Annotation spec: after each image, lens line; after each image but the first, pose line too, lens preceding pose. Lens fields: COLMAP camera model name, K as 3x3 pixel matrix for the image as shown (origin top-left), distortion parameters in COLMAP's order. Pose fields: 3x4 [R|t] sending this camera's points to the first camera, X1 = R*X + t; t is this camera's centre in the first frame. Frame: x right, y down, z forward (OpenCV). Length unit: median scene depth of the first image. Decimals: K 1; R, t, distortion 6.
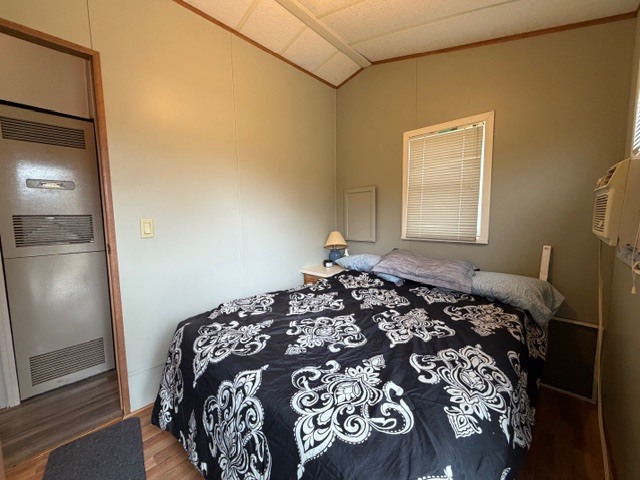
lens RADIAL K [[255.1, 0, 318.9], [0, 255.1, 240.5], [0, 0, 1]] dist [0.001032, -0.000672]
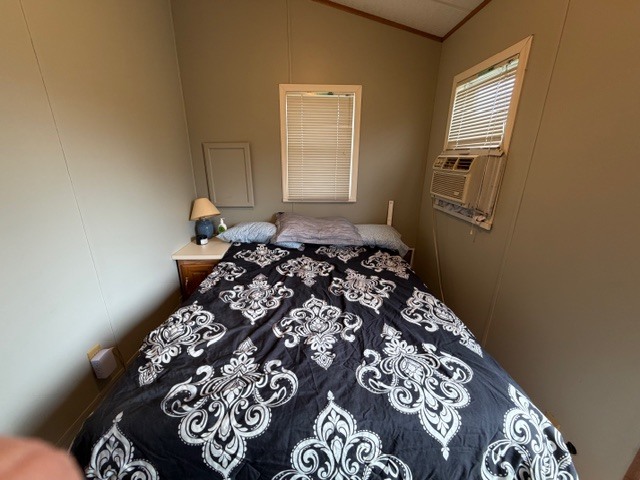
lens RADIAL K [[255.1, 0, 319.3], [0, 255.1, 240.2], [0, 0, 1]] dist [0.001032, -0.000672]
pose [[0.701993, -0.203693, 0.682433, -0.468088], [0.053666, 0.970631, 0.234509, -0.143030], [-0.710159, -0.128000, 0.692308, 0.322778]]
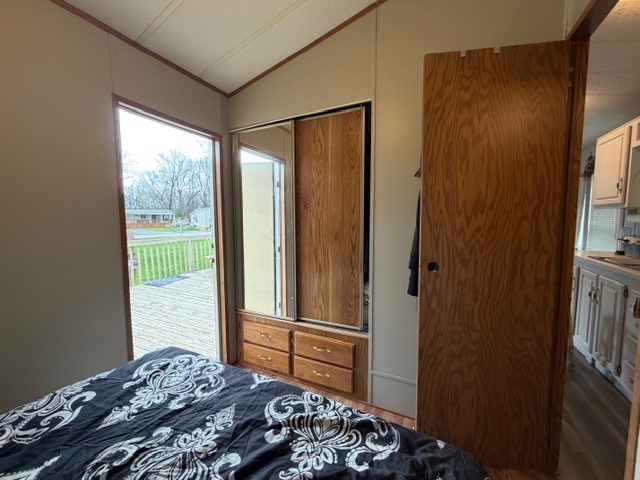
lens RADIAL K [[255.1, 0, 318.5], [0, 255.1, 240.4], [0, 0, 1]] dist [0.001032, -0.000672]
pose [[-0.959811, 0.039020, -0.277921, -0.129488], [-0.012970, 0.983062, 0.182813, -0.165525], [0.280346, 0.179070, -0.943048, 1.244760]]
